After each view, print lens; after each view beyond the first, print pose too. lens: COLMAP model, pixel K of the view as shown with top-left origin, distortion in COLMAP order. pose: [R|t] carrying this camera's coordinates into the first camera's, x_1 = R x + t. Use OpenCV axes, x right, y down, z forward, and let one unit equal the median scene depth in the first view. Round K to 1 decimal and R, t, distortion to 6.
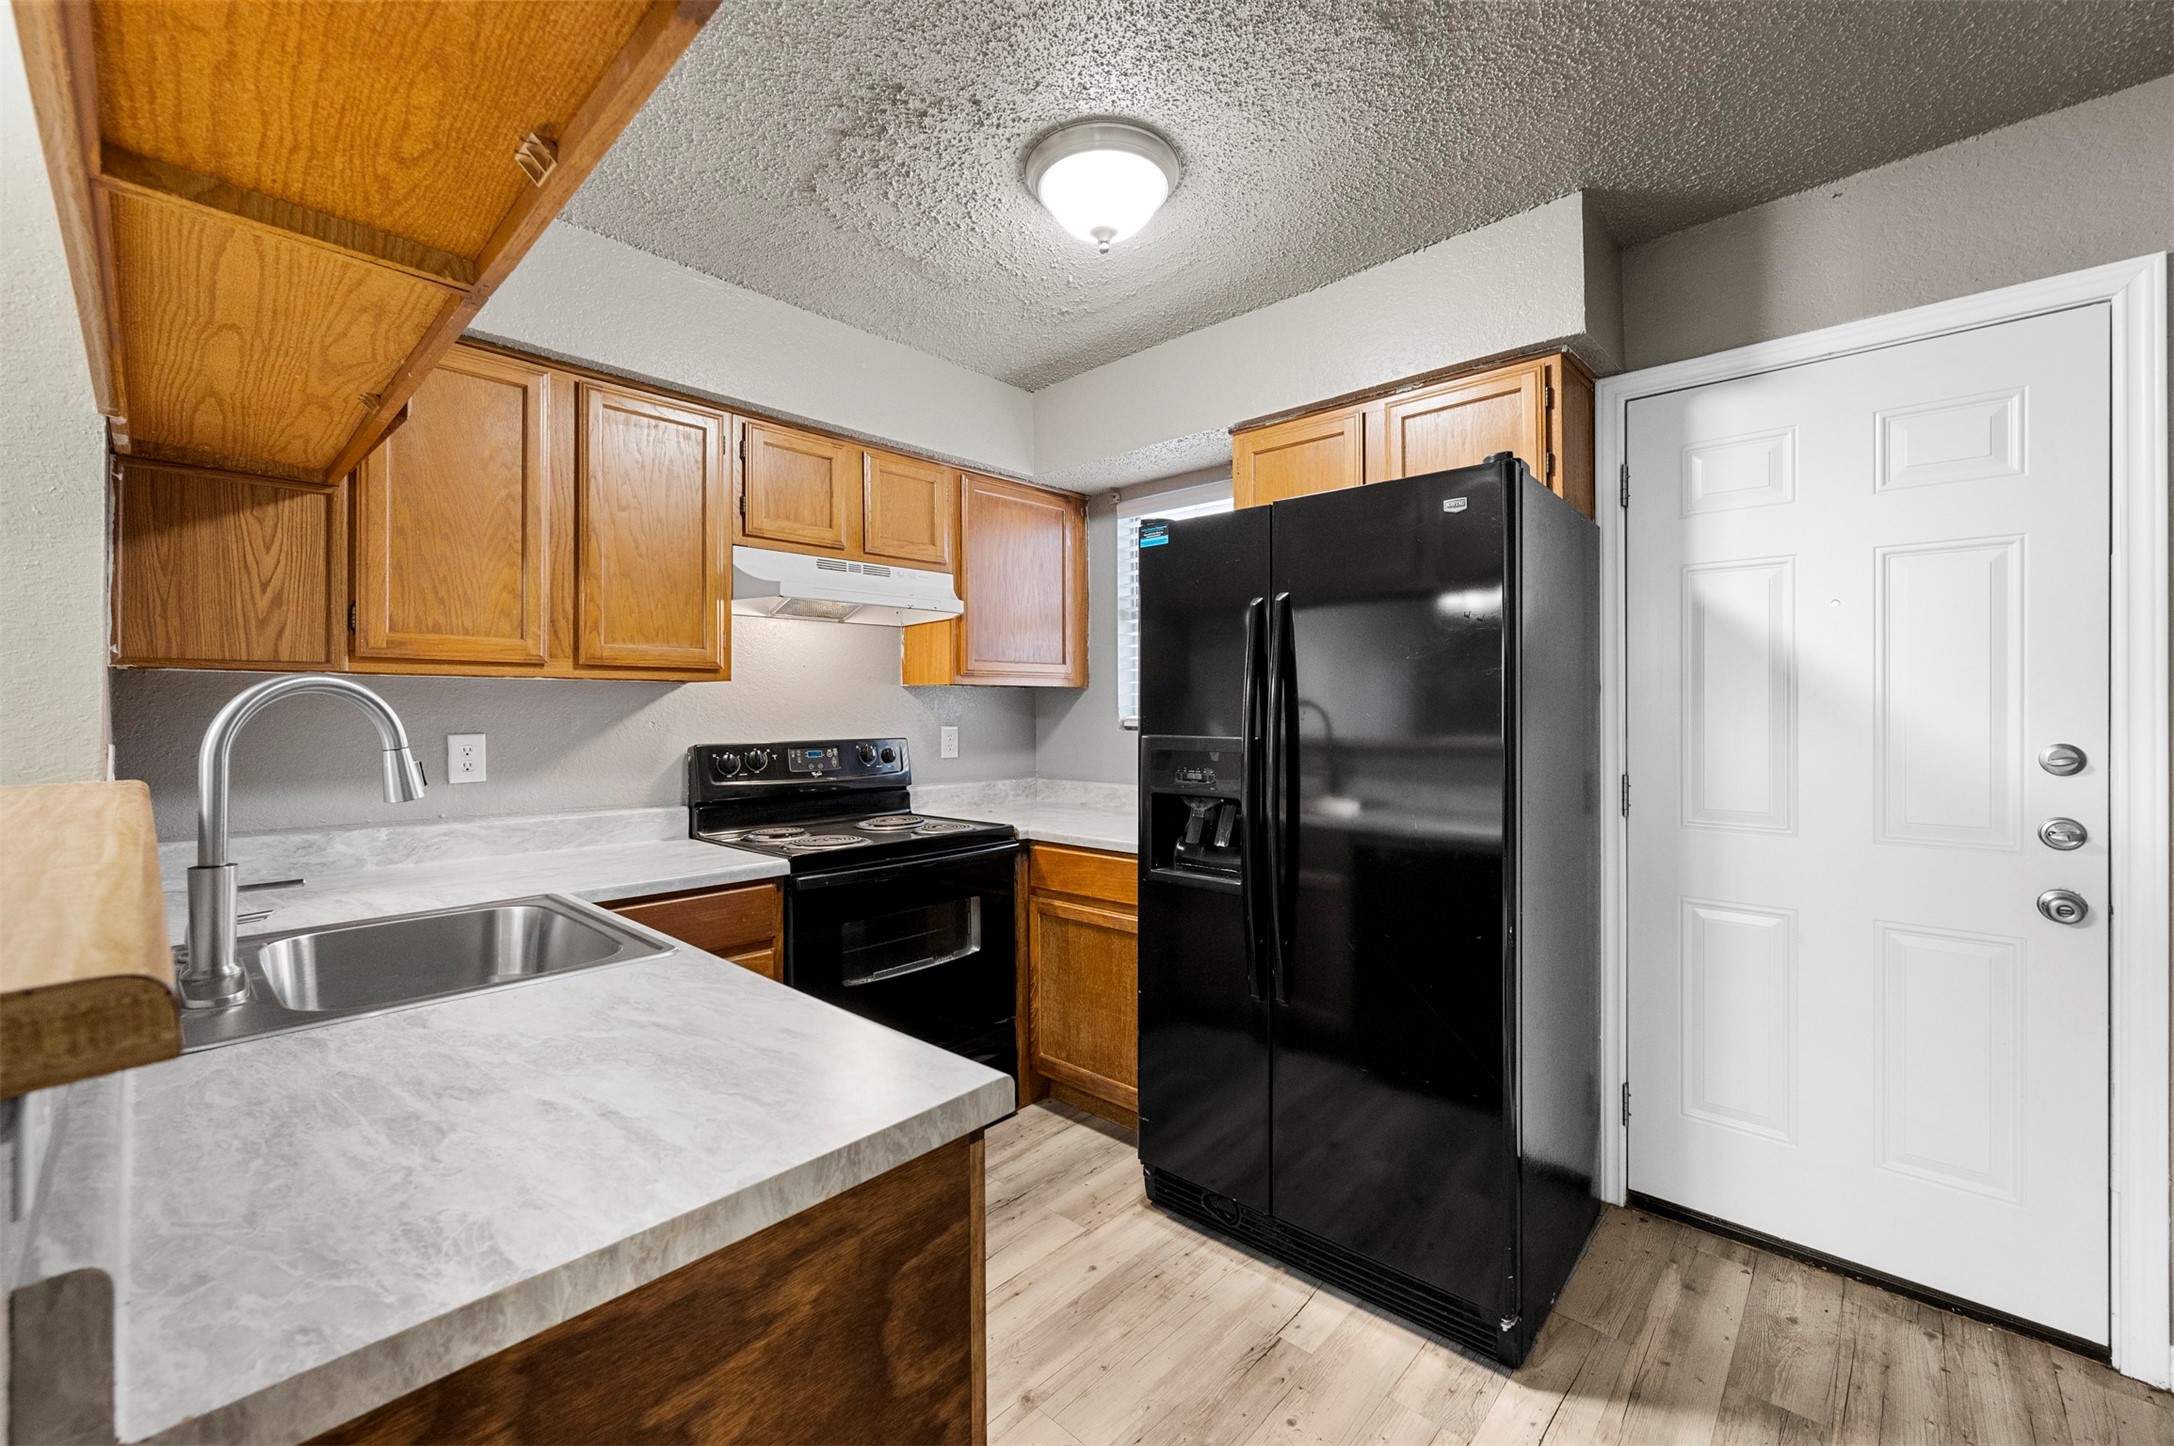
lens RADIAL K [[856.5, 0, 1113.0], [0, 856.5, 706.6], [0, 0, 1]] dist [-0.000964, -0.000042]
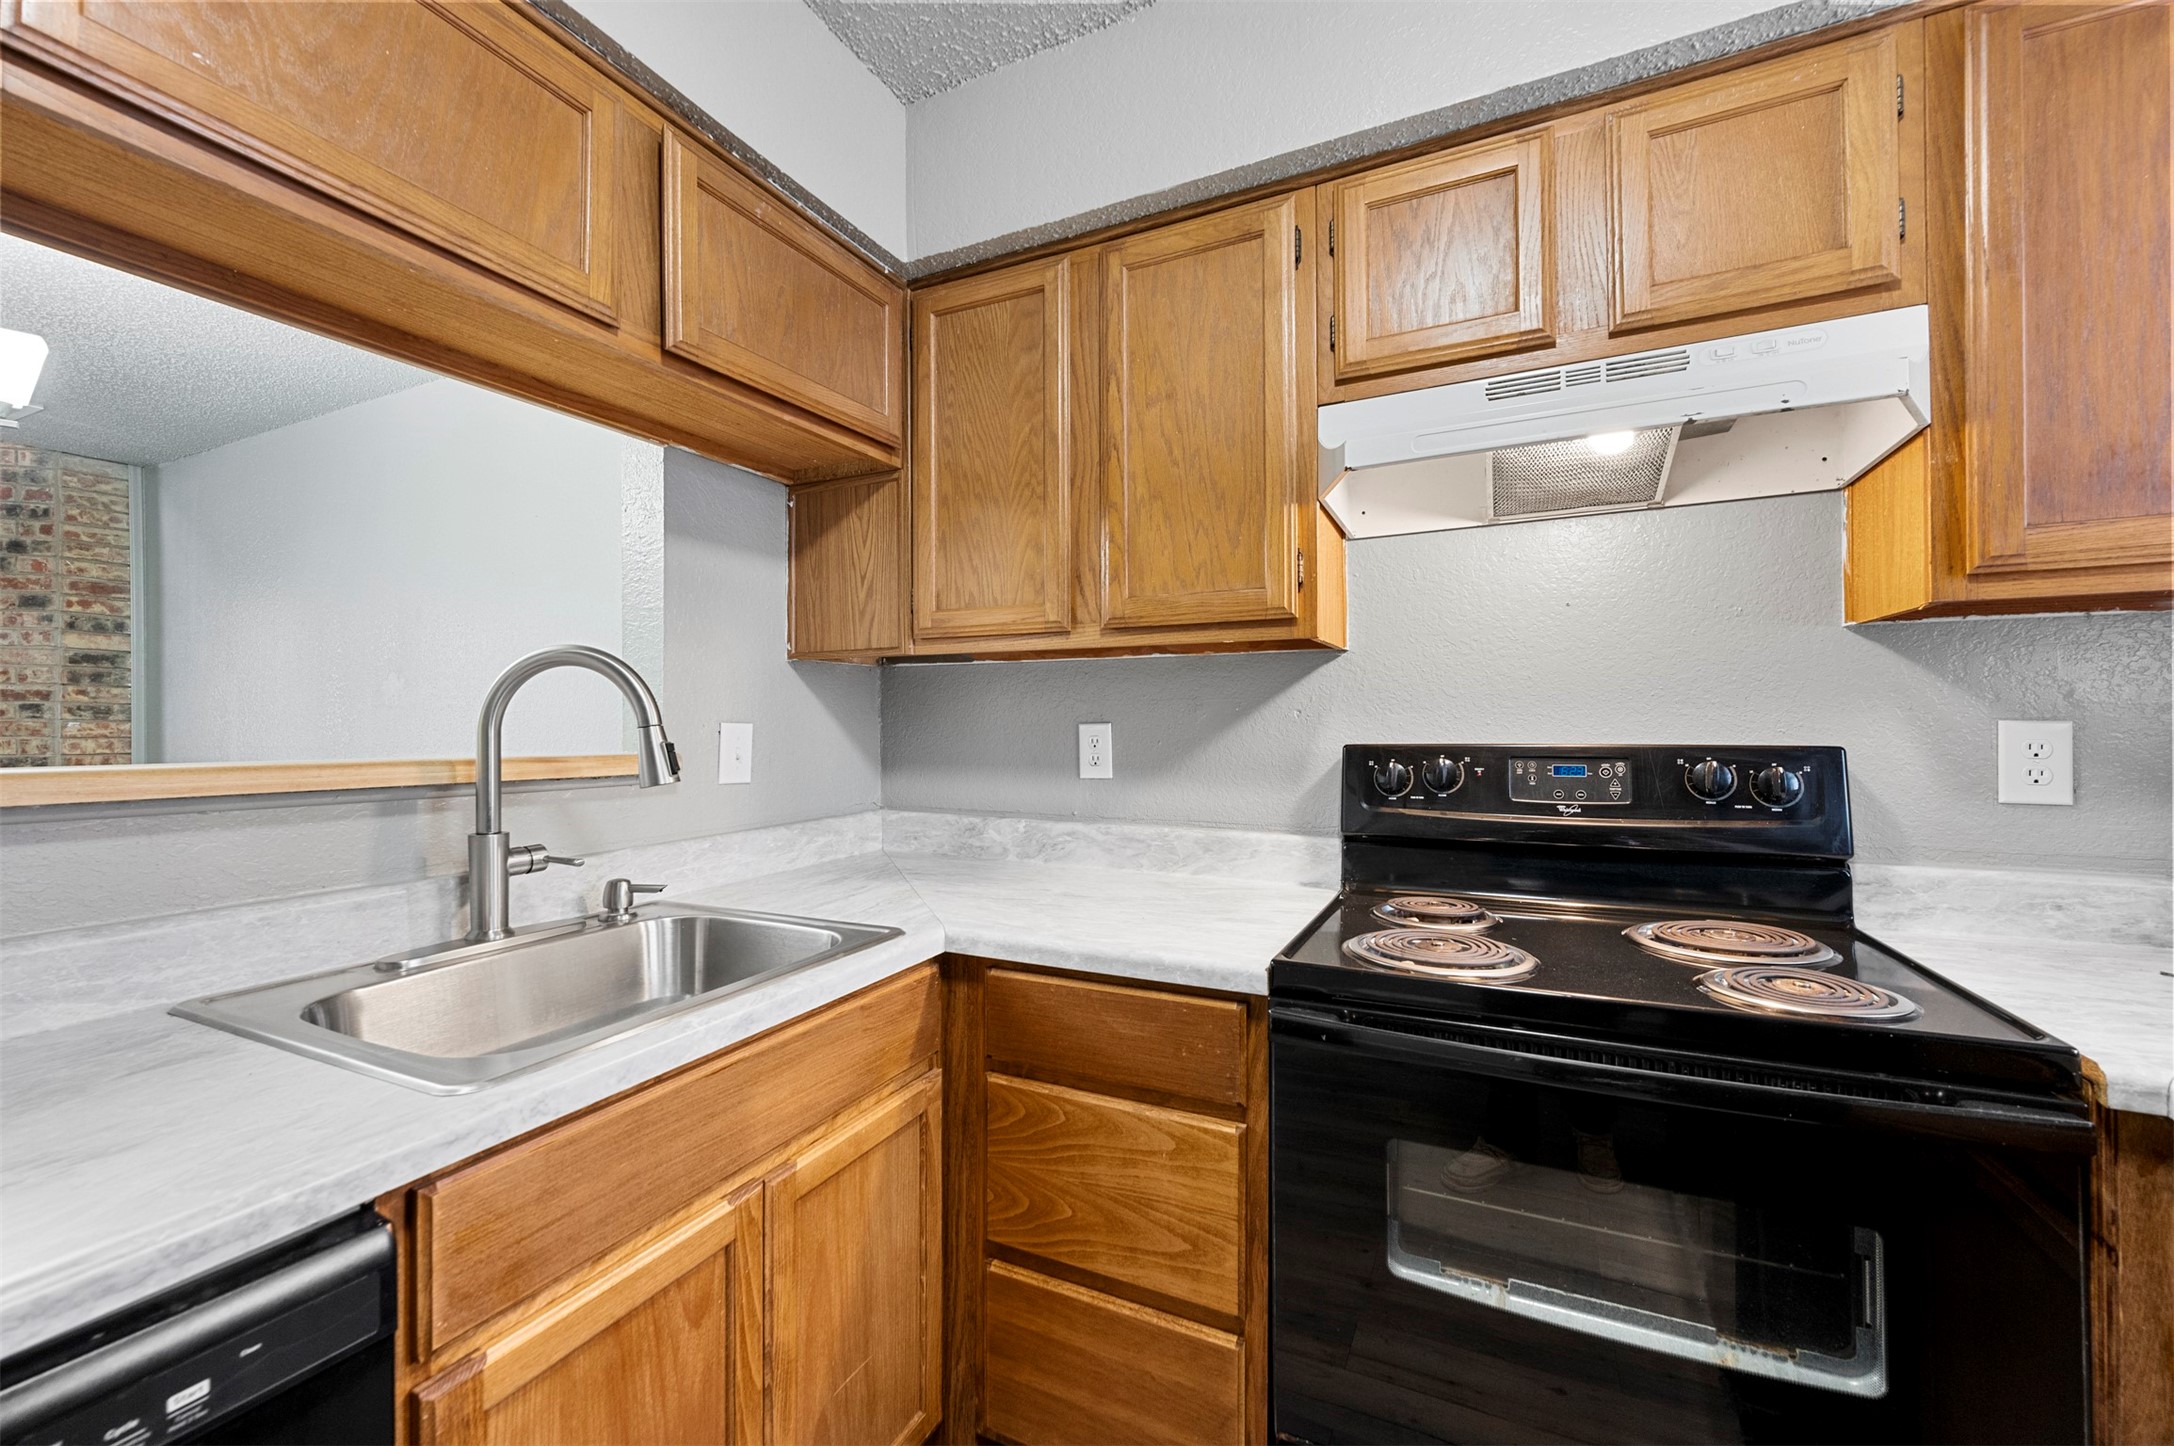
lens RADIAL K [[856.5, 0, 1088.3], [0, 856.5, 721.9], [0, 0, 1]] dist [-0.000964, -0.000042]
pose [[0.283058, 0.000587, -0.959103, 0.089626], [0.009032, 0.999954, 0.003278, 0.029113], [0.959060, -0.009591, 0.283040, 0.782533]]
